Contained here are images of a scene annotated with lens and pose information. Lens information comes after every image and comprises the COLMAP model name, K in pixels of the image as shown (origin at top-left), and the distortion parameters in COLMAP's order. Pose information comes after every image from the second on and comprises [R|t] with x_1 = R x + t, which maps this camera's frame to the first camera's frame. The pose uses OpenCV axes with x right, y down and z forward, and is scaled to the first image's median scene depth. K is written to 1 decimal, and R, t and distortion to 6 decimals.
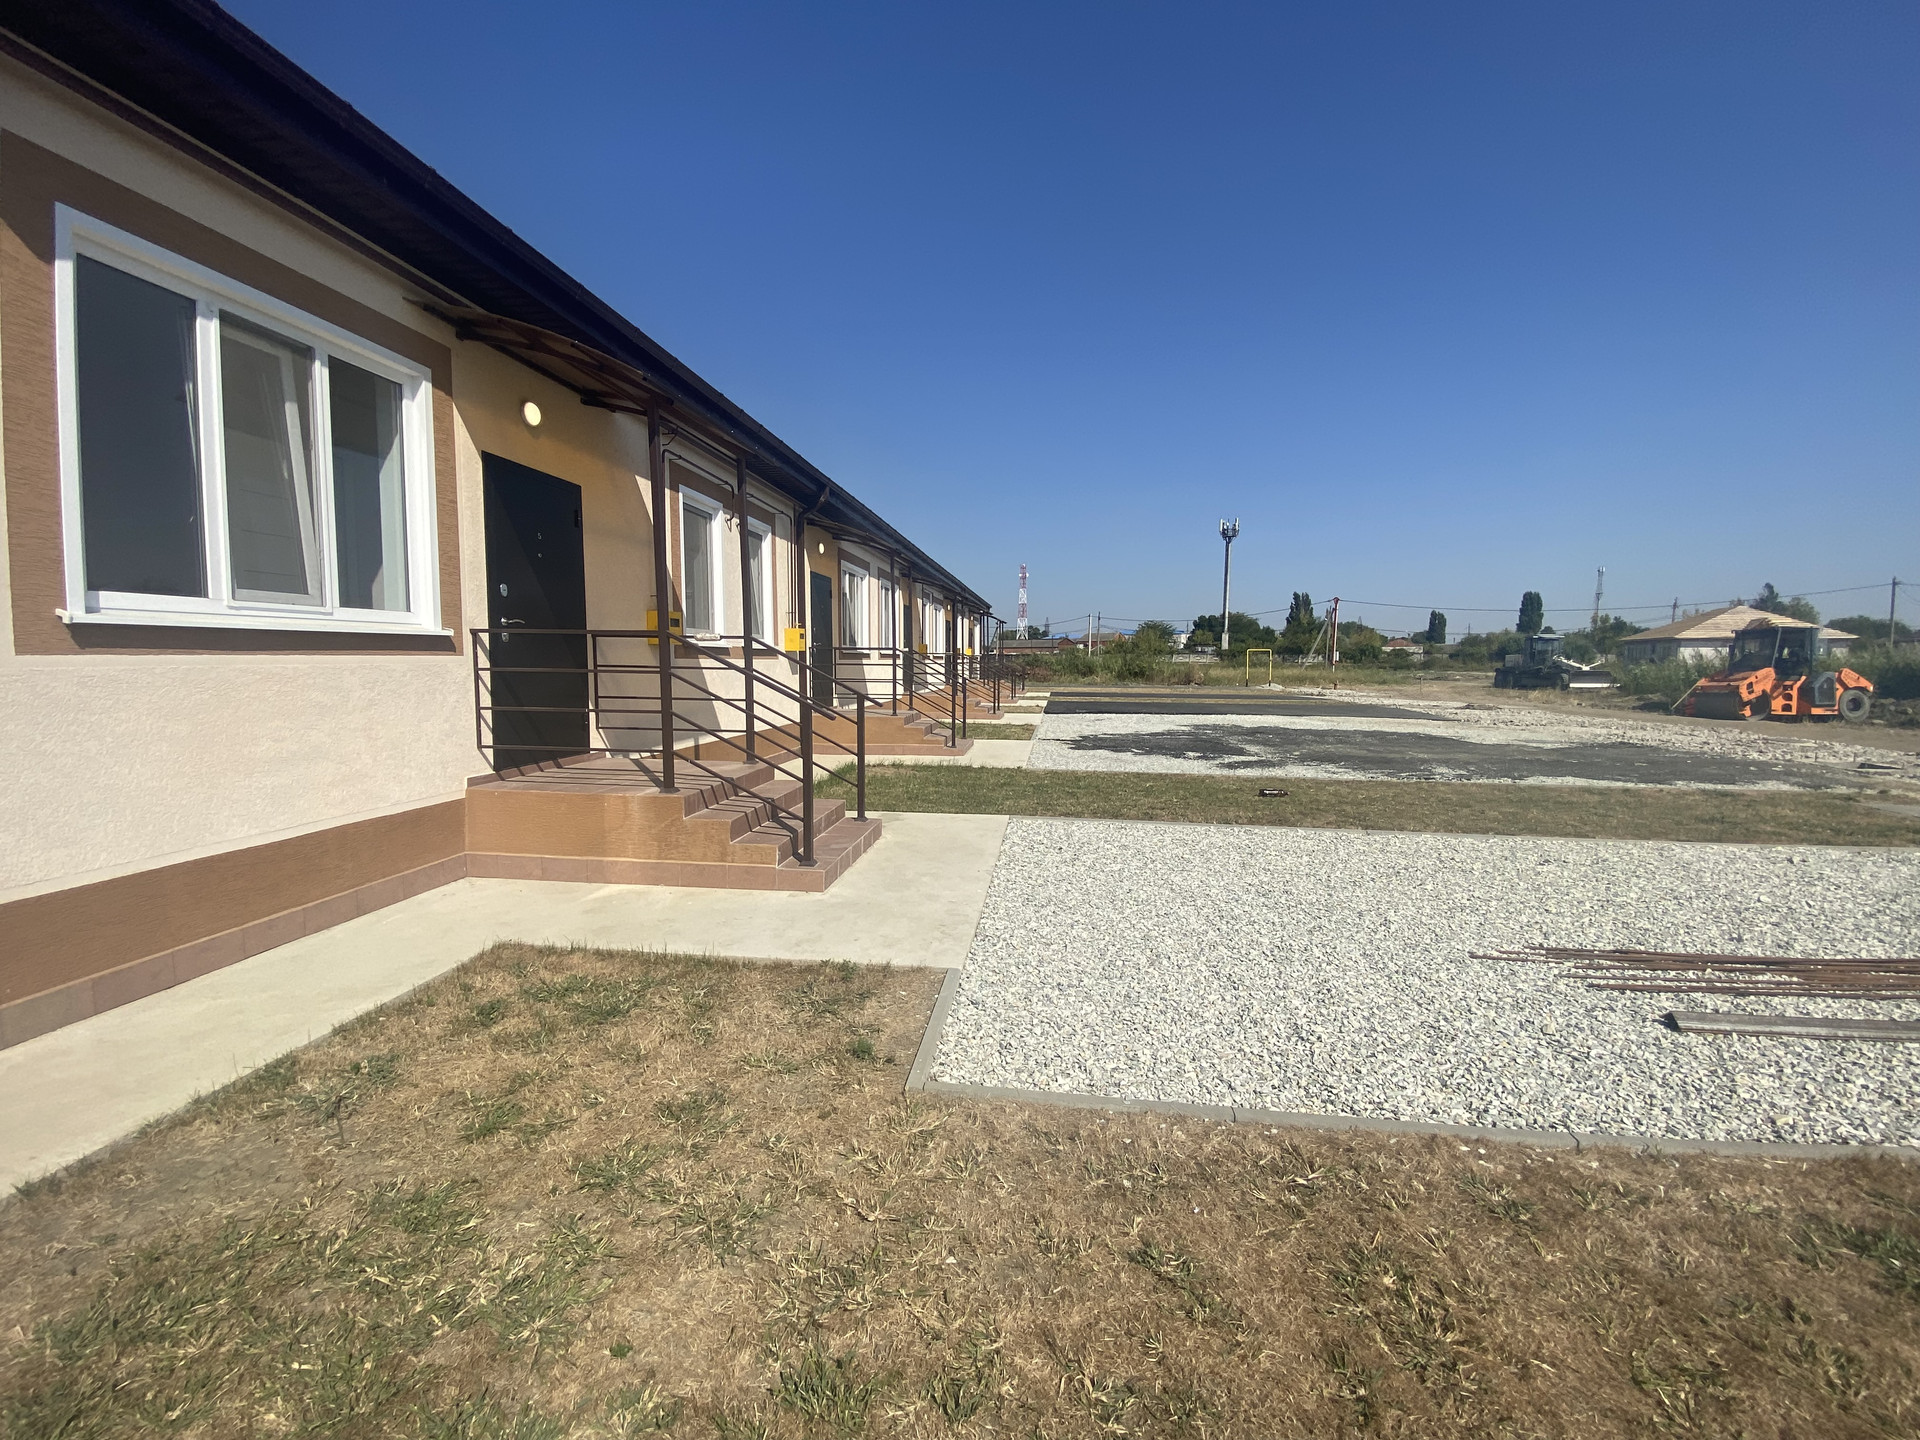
lens RADIAL K [[777.4, 0, 960.0], [0, 777.4, 720.0], [0, 0, 1]] dist [0.022966, -0.019930]
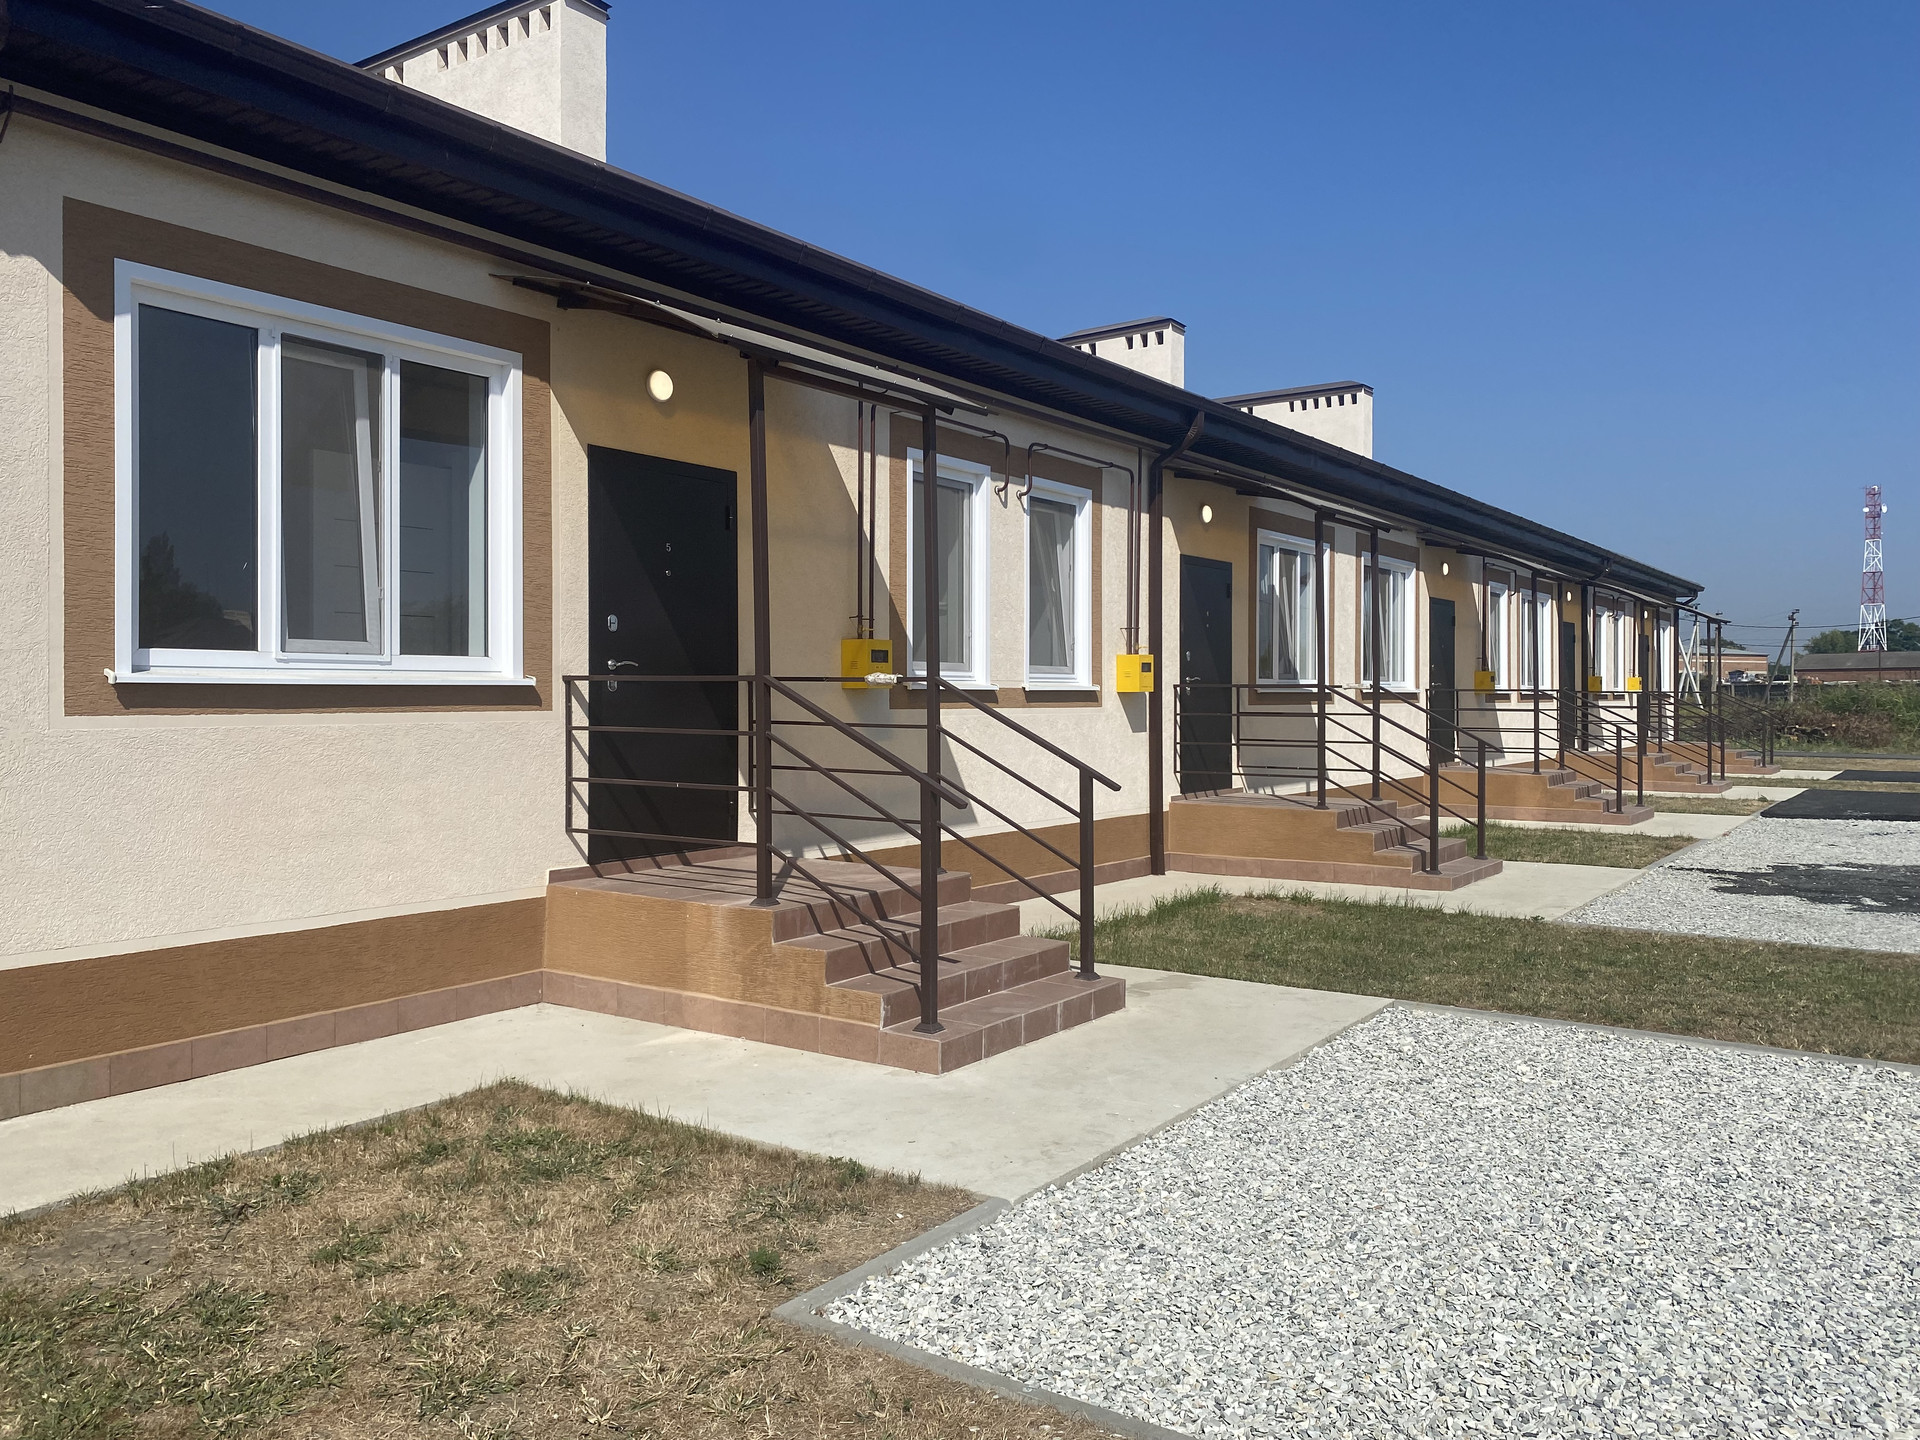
lens RADIAL K [[1441.2, 0, 960.0], [0, 1441.2, 720.0], [0, 0, 1]] dist [0.006678, -0.001002]
pose [[0.896428, 0.007179, -0.443131, 0.421158], [-0.034857, 0.997914, -0.054346, -0.011968], [0.441816, 0.064163, 0.894808, -0.107505]]
